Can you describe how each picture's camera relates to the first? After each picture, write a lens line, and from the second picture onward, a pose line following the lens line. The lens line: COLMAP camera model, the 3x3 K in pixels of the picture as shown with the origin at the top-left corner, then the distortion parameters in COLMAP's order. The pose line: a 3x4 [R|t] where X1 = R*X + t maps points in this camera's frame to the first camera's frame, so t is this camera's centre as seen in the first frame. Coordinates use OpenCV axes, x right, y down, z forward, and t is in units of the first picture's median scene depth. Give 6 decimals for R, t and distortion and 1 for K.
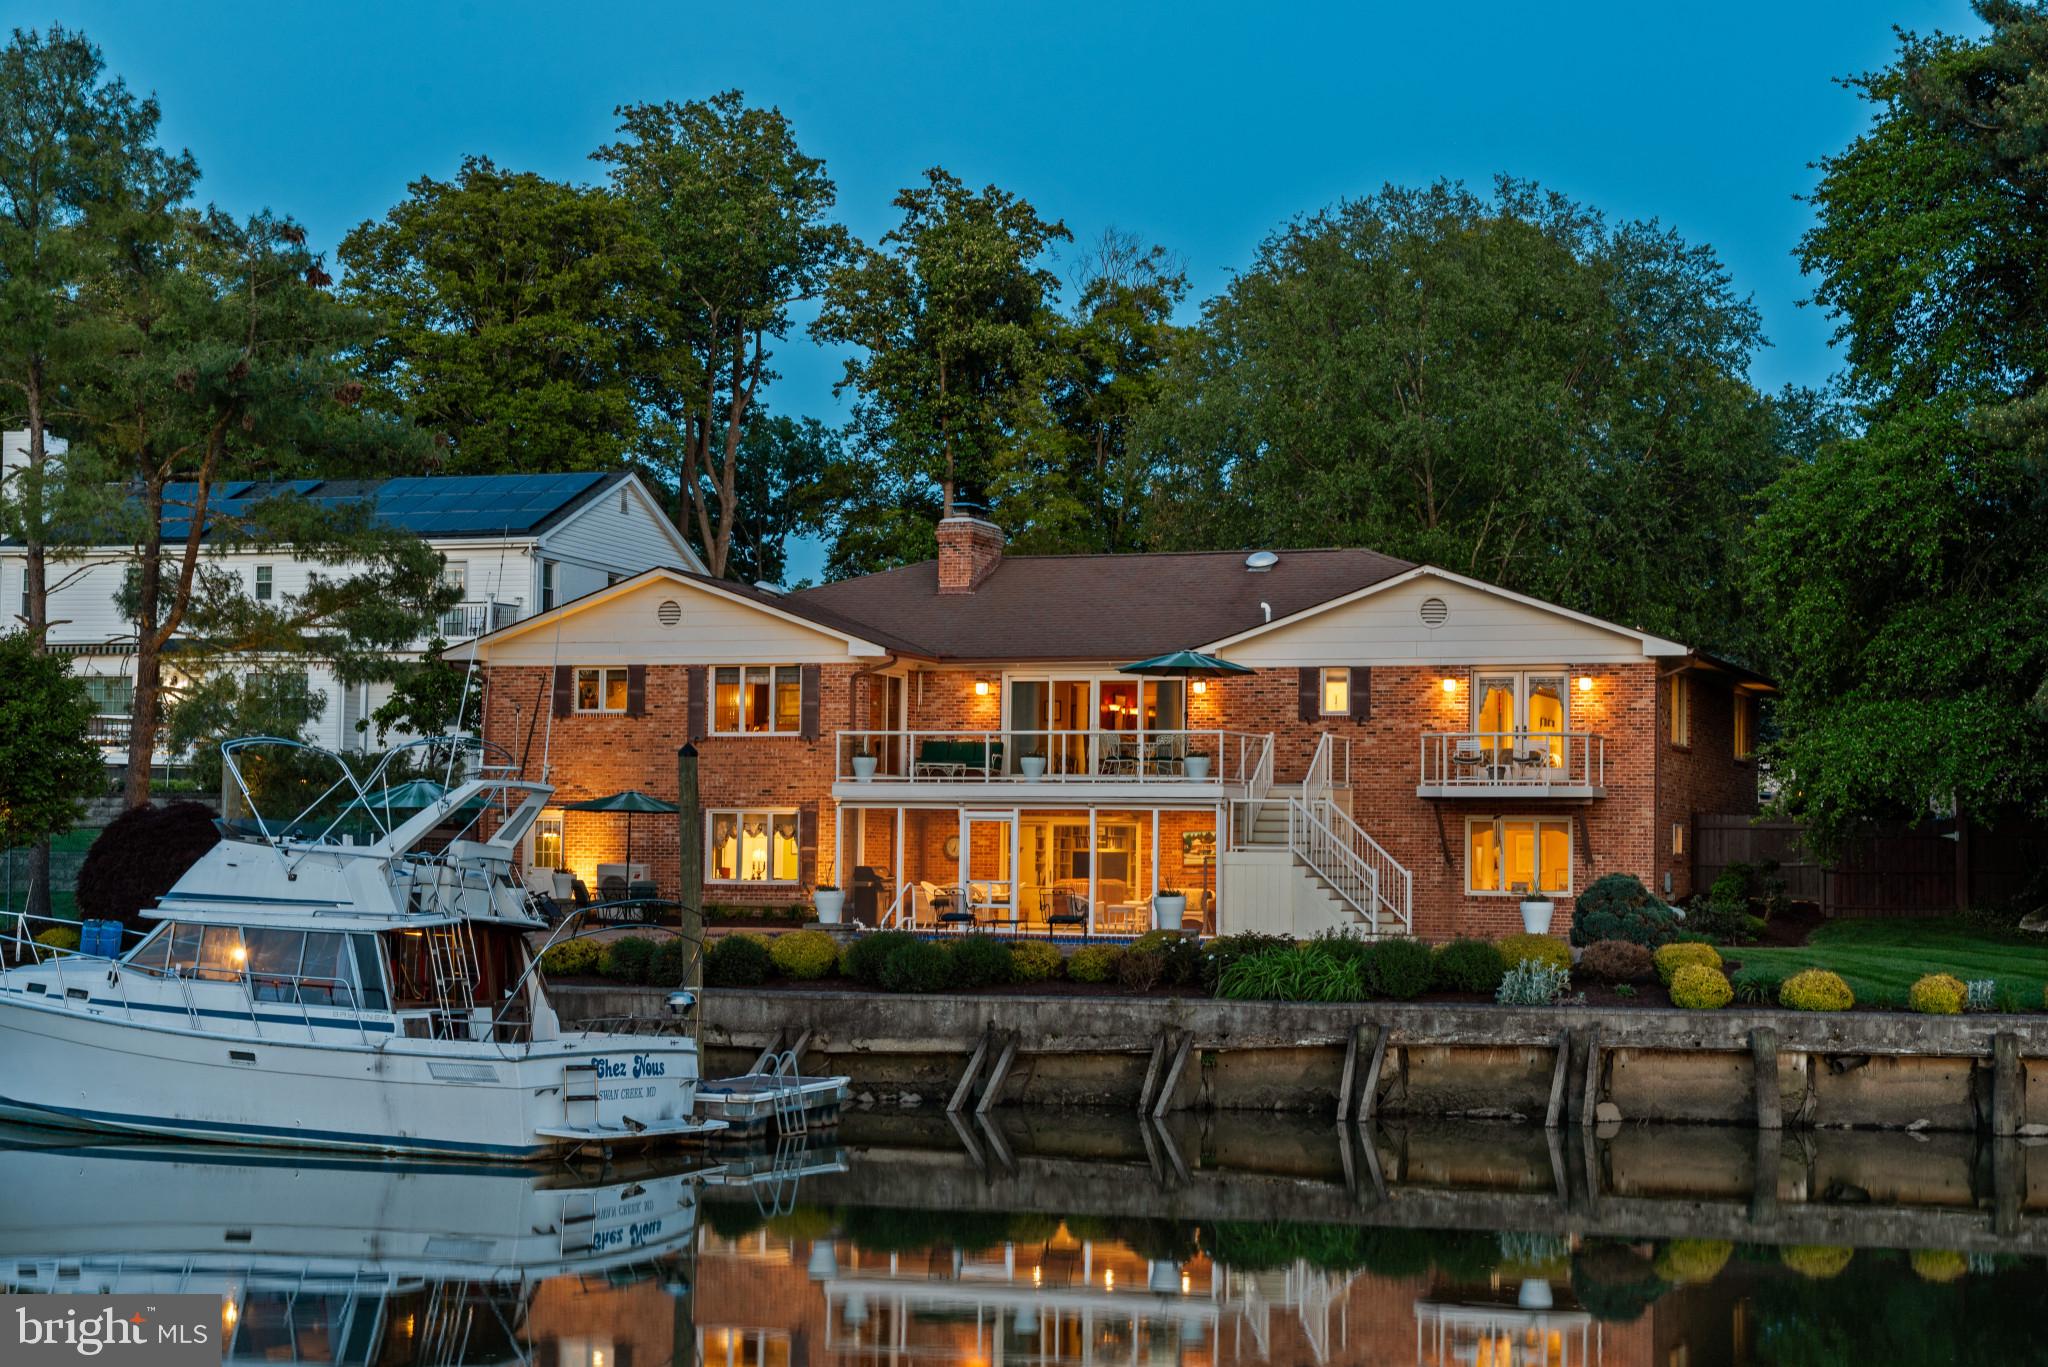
lens RADIAL K [[3276.5, 0, 1036.4], [0, 3276.5, 697.2], [0, 0, 1]] dist [0.006813, -0.122142]
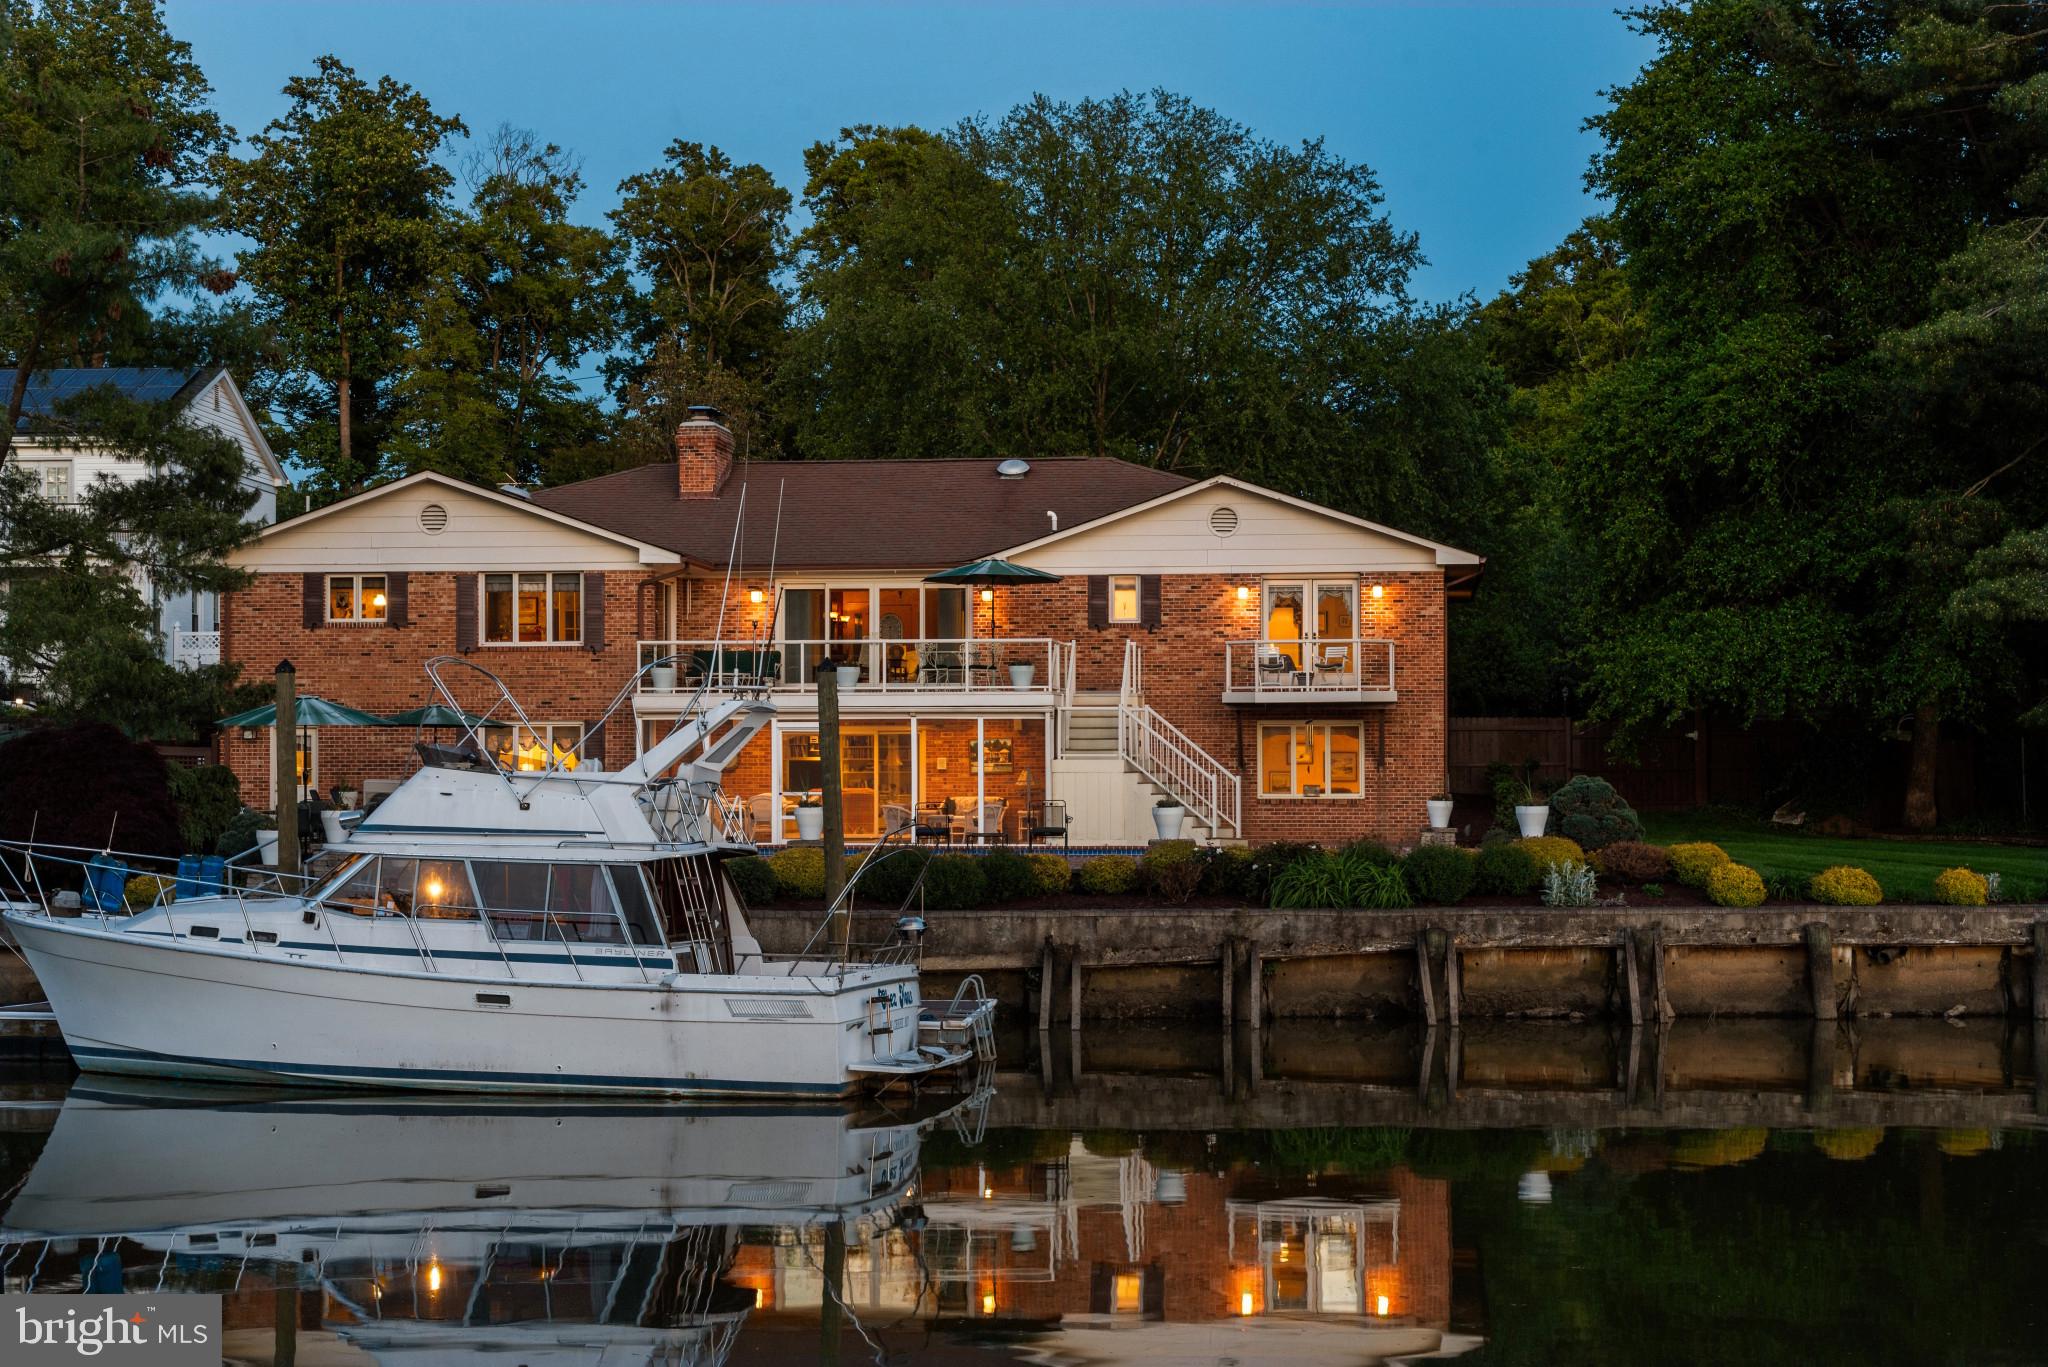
lens RADIAL K [[3226.7, 0, 1036.8], [0, 3226.7, 684.6], [0, 0, 1]] dist [0.021952, -0.227773]
pose [[0.968074, -0.008353, 0.250526, -0.219749], [0.001557, 0.999626, 0.027316, -0.003136], [-0.250660, -0.026054, 0.967724, 0.051312]]
